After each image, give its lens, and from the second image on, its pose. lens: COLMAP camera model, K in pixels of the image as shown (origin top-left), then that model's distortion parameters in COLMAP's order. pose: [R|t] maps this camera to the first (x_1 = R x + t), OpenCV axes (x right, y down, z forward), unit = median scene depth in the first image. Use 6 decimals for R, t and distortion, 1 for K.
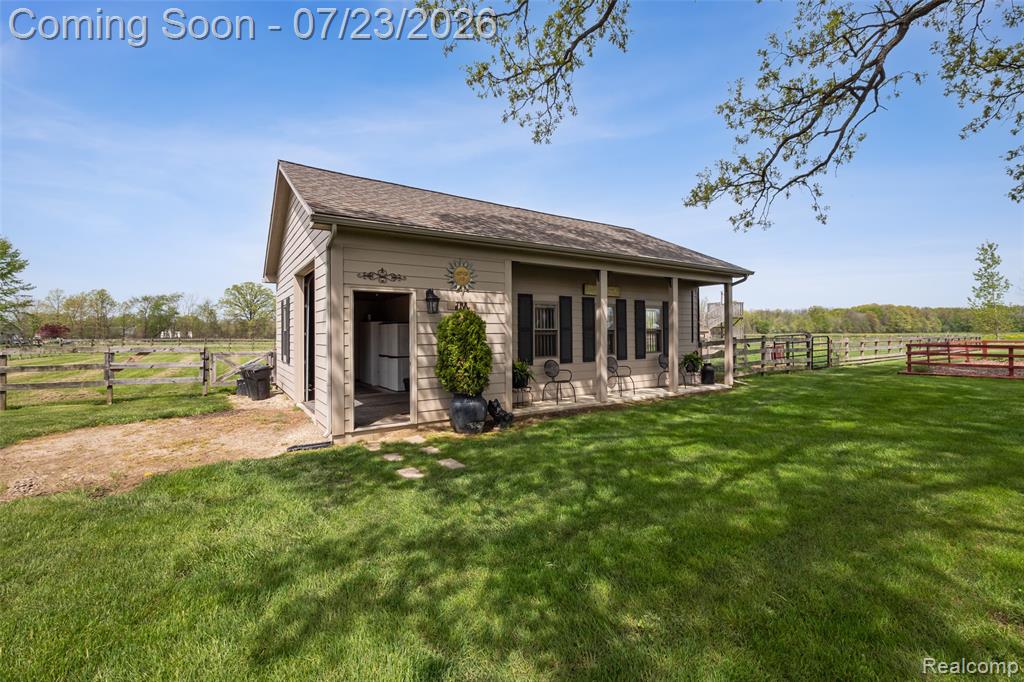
lens RADIAL K [[444.0, 0, 508.9], [0, 444.0, 336.5], [0, 0, 1]] dist [-0.002143, 0.000185]
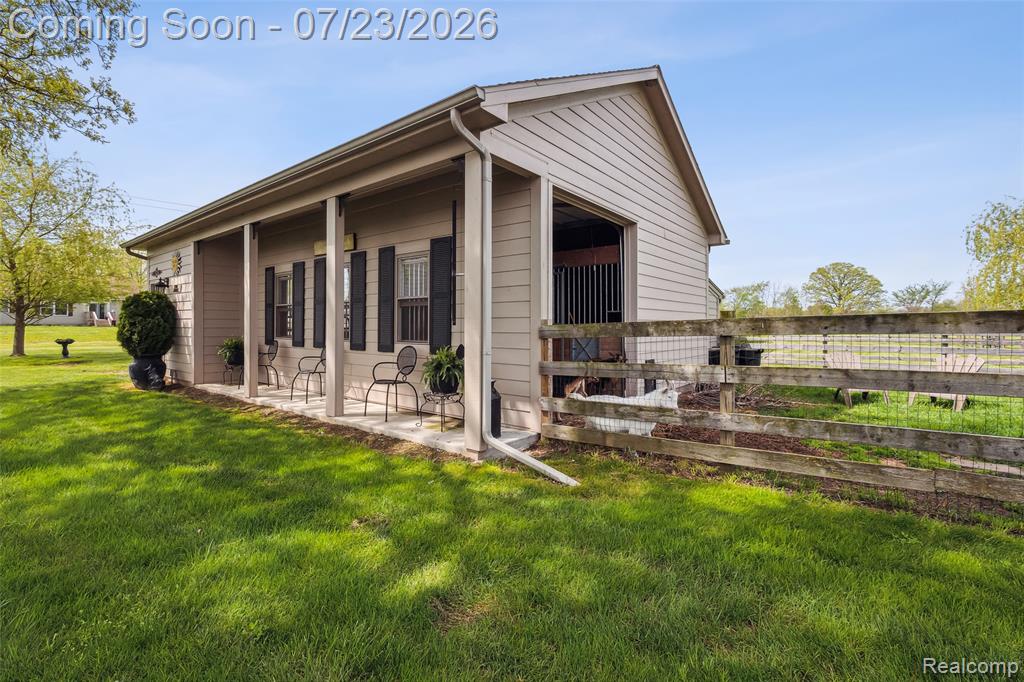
lens RADIAL K [[444.0, 0, 511.8], [0, 444.0, 333.6], [0, 0, 1]] dist [-0.002143, 0.000185]
pose [[0.329265, 0.026547, -0.943864, 0.883739], [-0.007172, 0.999646, 0.025614, 0.011718], [0.944210, -0.001664, 0.329339, 0.970763]]
